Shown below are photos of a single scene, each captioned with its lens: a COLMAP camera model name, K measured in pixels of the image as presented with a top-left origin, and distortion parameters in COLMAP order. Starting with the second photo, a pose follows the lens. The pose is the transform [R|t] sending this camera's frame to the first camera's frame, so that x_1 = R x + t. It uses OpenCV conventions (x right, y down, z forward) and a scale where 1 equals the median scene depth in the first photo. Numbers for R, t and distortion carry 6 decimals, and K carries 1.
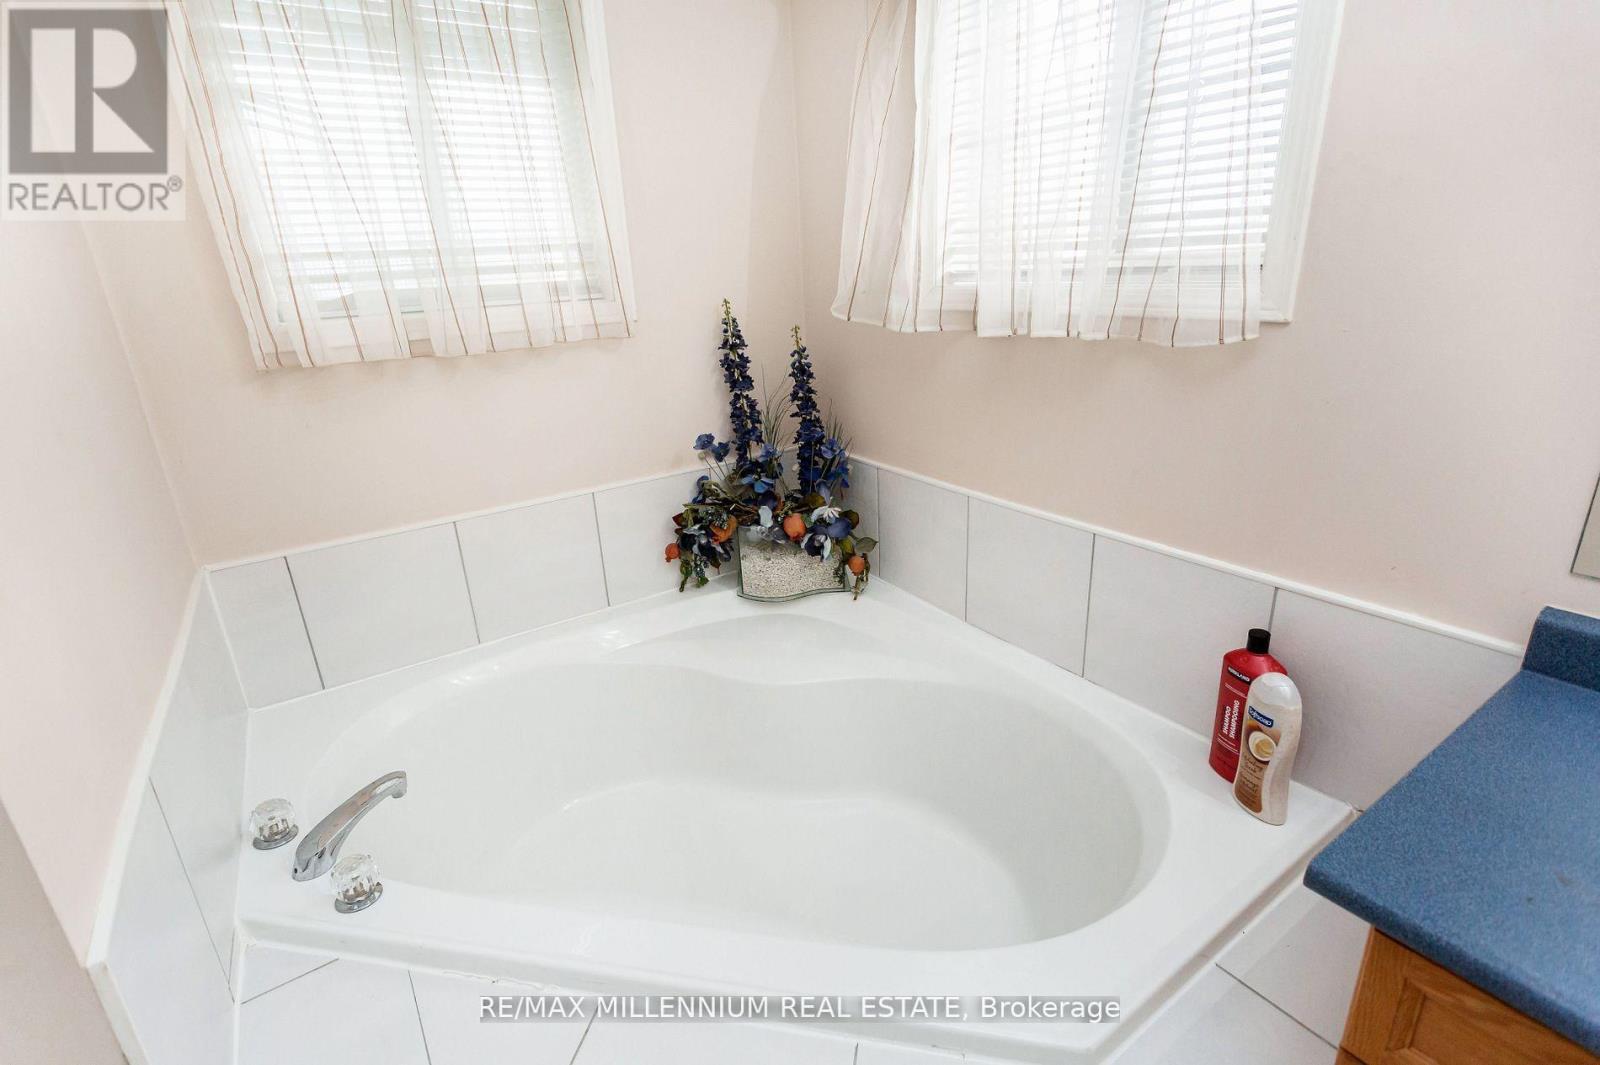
lens RADIAL K [[763.6, 0, 790.2], [0, 763.6, 536.1], [0, 0, 1]] dist [0.001151, 0.000557]
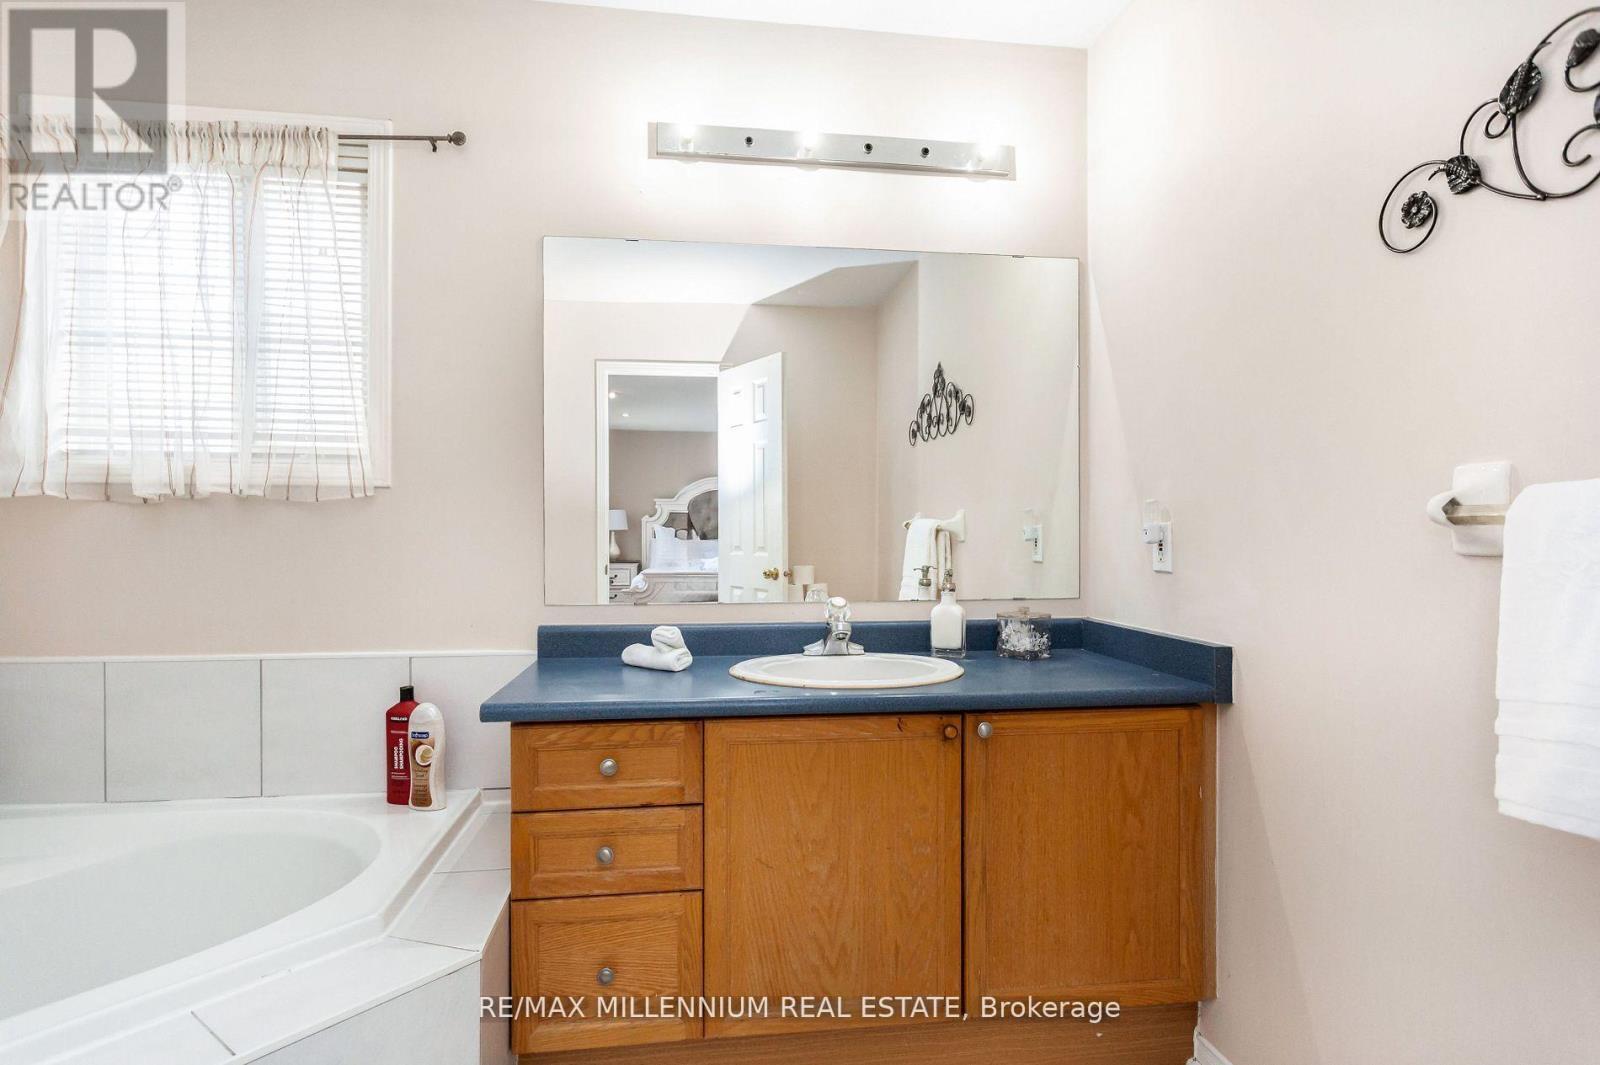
lens RADIAL K [[763.6, 0, 790.2], [0, 763.6, 536.1], [0, 0, 1]] dist [0.001151, 0.000557]
pose [[0.434420, 0.044368, 0.899617, -0.402229], [0.284445, 0.940916, -0.183762, 0.326693], [-0.854617, 0.335721, 0.396132, -0.319079]]
